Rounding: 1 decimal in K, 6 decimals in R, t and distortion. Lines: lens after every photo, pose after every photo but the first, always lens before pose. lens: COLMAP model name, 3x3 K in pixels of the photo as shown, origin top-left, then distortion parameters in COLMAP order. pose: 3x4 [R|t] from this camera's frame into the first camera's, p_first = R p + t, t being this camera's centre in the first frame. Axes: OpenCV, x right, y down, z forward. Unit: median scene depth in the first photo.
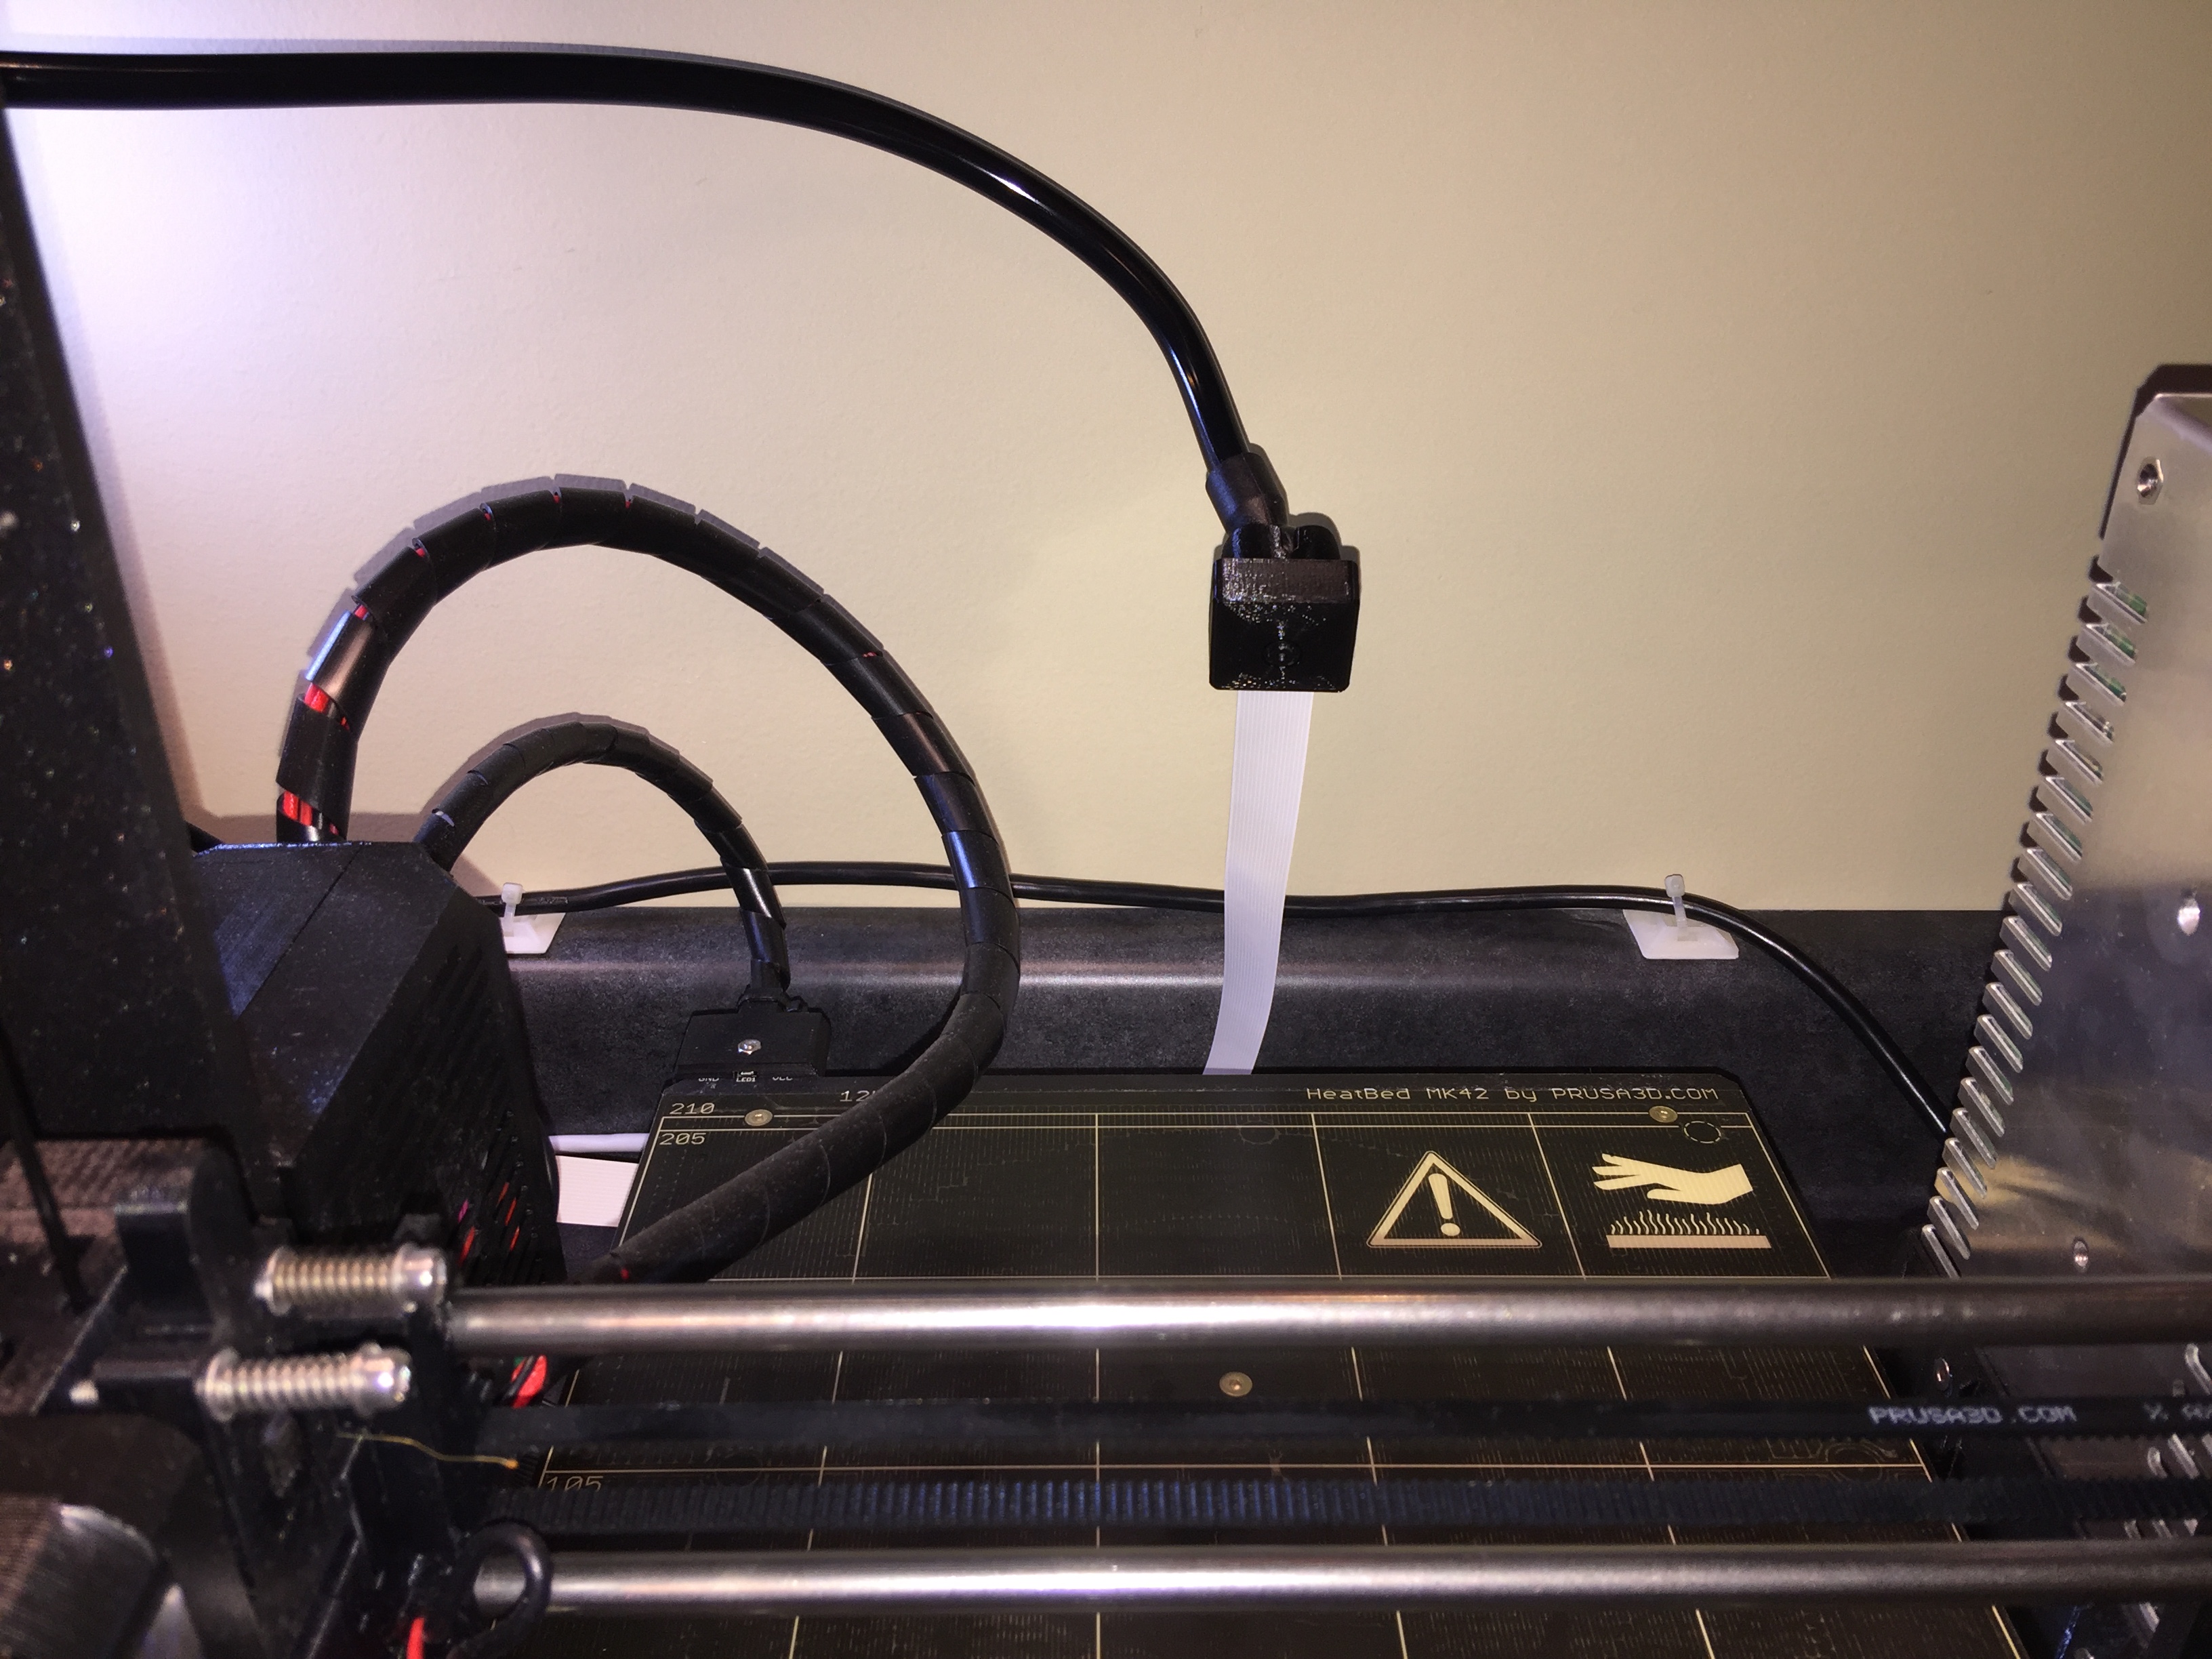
lens RADIAL K [[1933.1, 0, 1111.1], [0, 1933.1, 858.7], [0, 0, 1]] dist [0.137465, -0.258343]
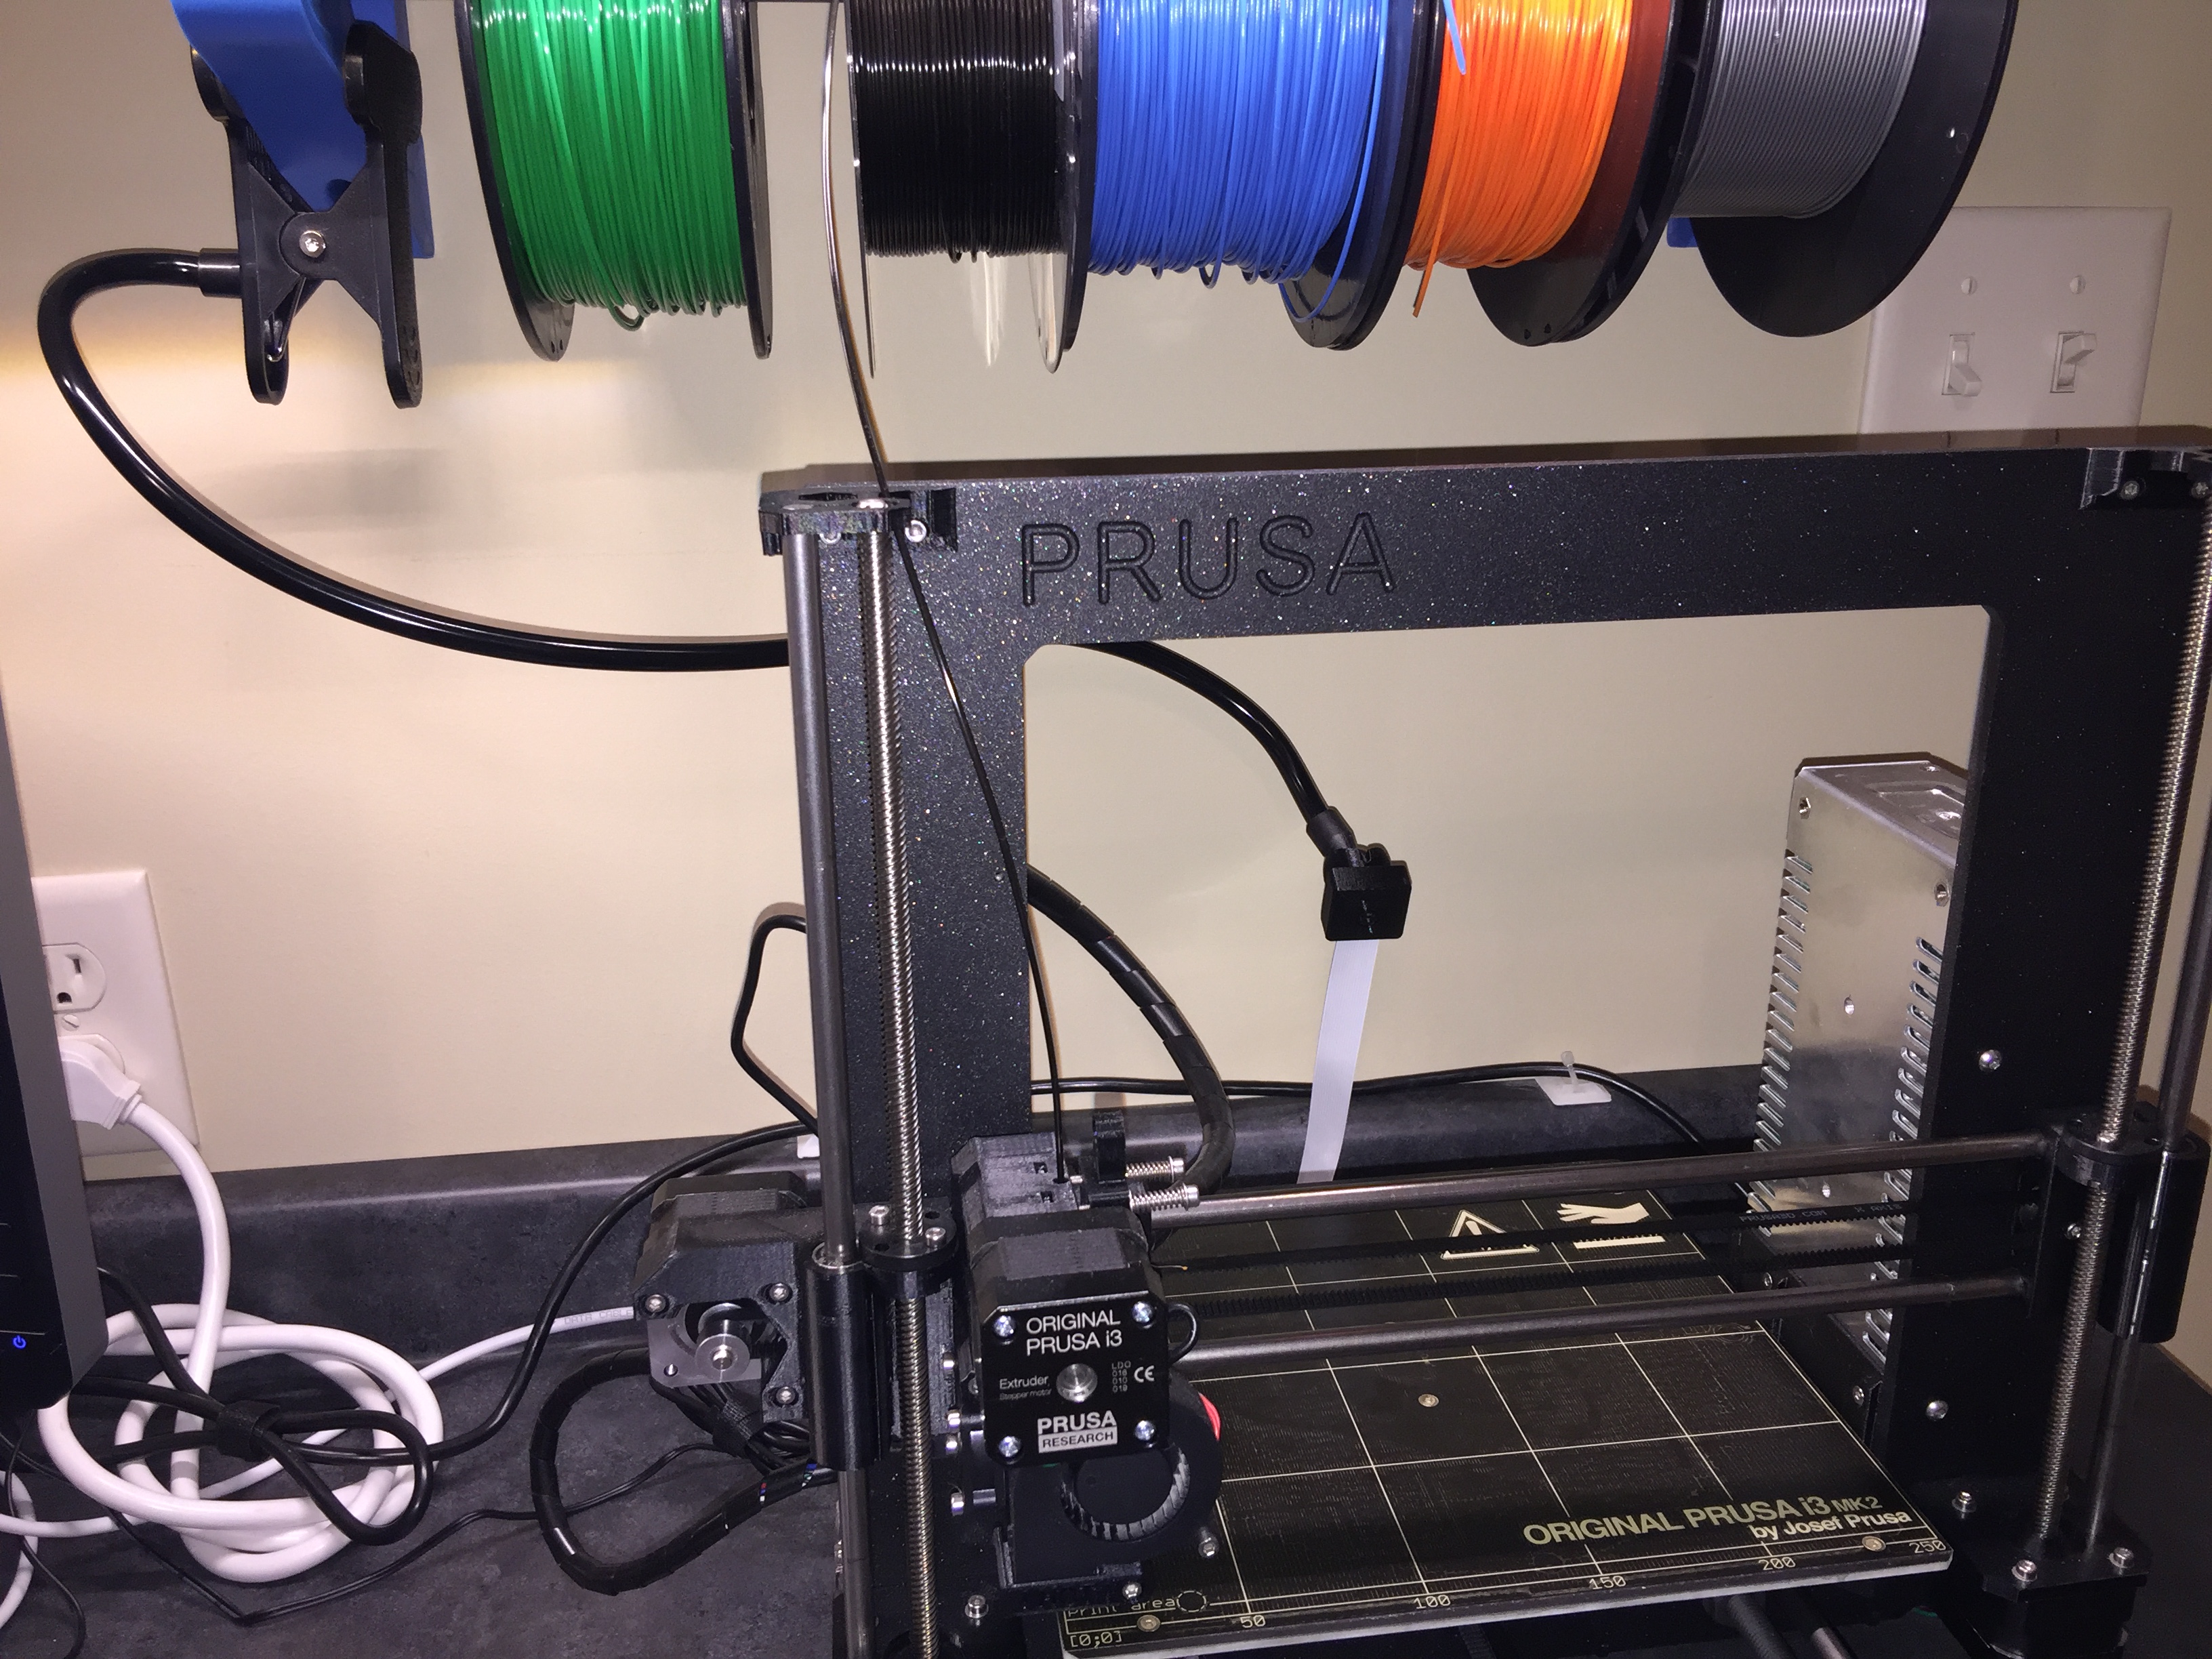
lens RADIAL K [[1933.1, 0, 1111.1], [0, 1933.1, 858.7], [0, 0, 1]] dist [0.137465, -0.258343]
pose [[0.990985, -0.057379, 0.121062, -0.326705], [0.076627, 0.983996, -0.160871, 0.099434], [-0.109894, 0.168697, 0.979523, -0.676485]]
